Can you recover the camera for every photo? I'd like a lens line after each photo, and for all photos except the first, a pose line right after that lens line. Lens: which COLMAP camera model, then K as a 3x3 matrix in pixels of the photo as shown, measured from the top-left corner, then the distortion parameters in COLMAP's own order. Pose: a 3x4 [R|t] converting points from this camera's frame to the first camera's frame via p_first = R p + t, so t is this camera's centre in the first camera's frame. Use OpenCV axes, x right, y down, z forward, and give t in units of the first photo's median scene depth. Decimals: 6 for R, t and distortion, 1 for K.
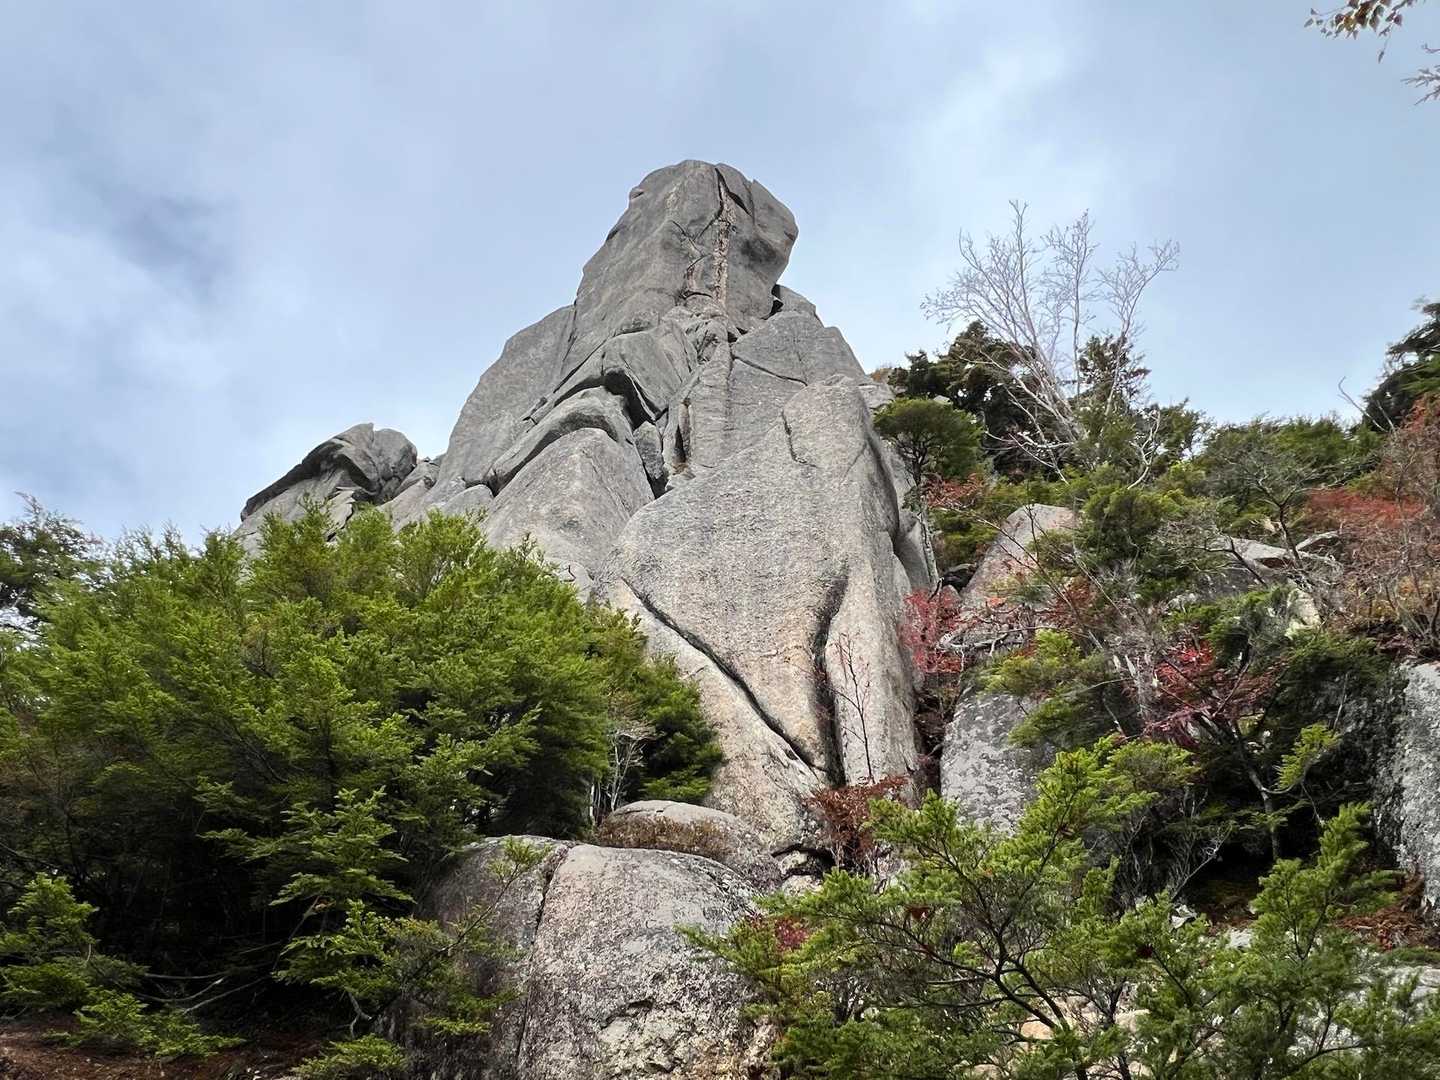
lens RADIAL K [[948.7, 0, 720.0], [0, 948.7, 540.0], [0, 0, 1]] dist [-0.000800, 0.000051]
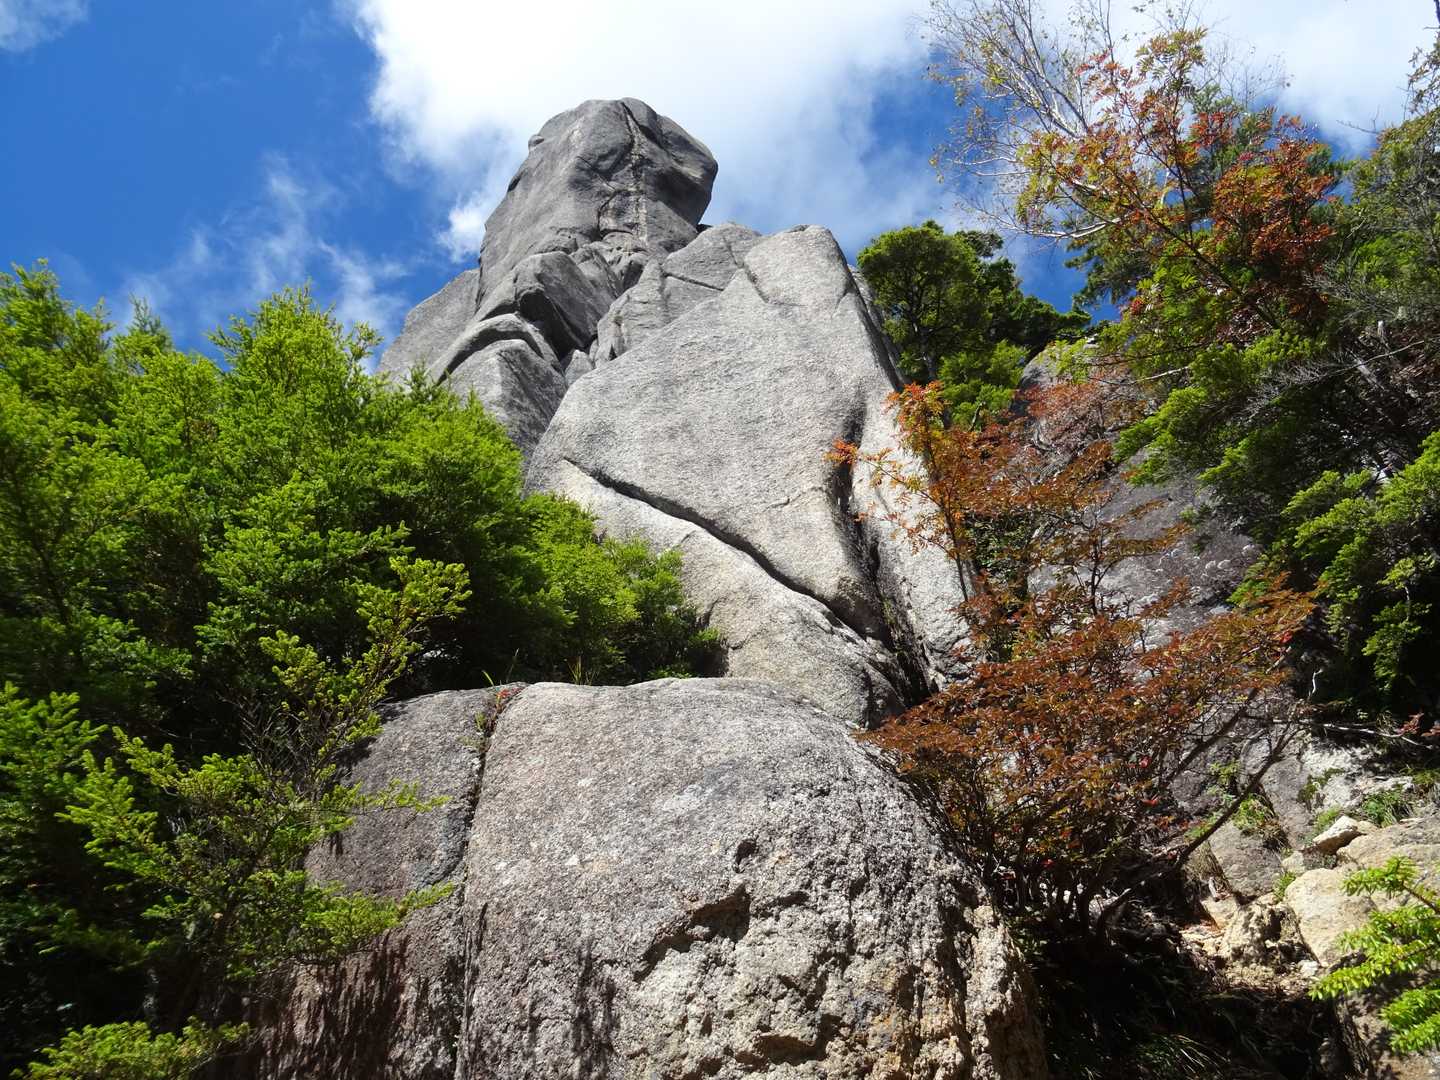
lens RADIAL K [[948.7, 0, 720.0], [0, 948.7, 540.0], [0, 0, 1]] dist [-0.000800, 0.000051]
pose [[0.992288, -0.102399, 0.069847, -0.051408], [0.104207, 0.994295, -0.022753, 0.176623], [-0.067119, 0.029856, 0.997298, 0.299731]]
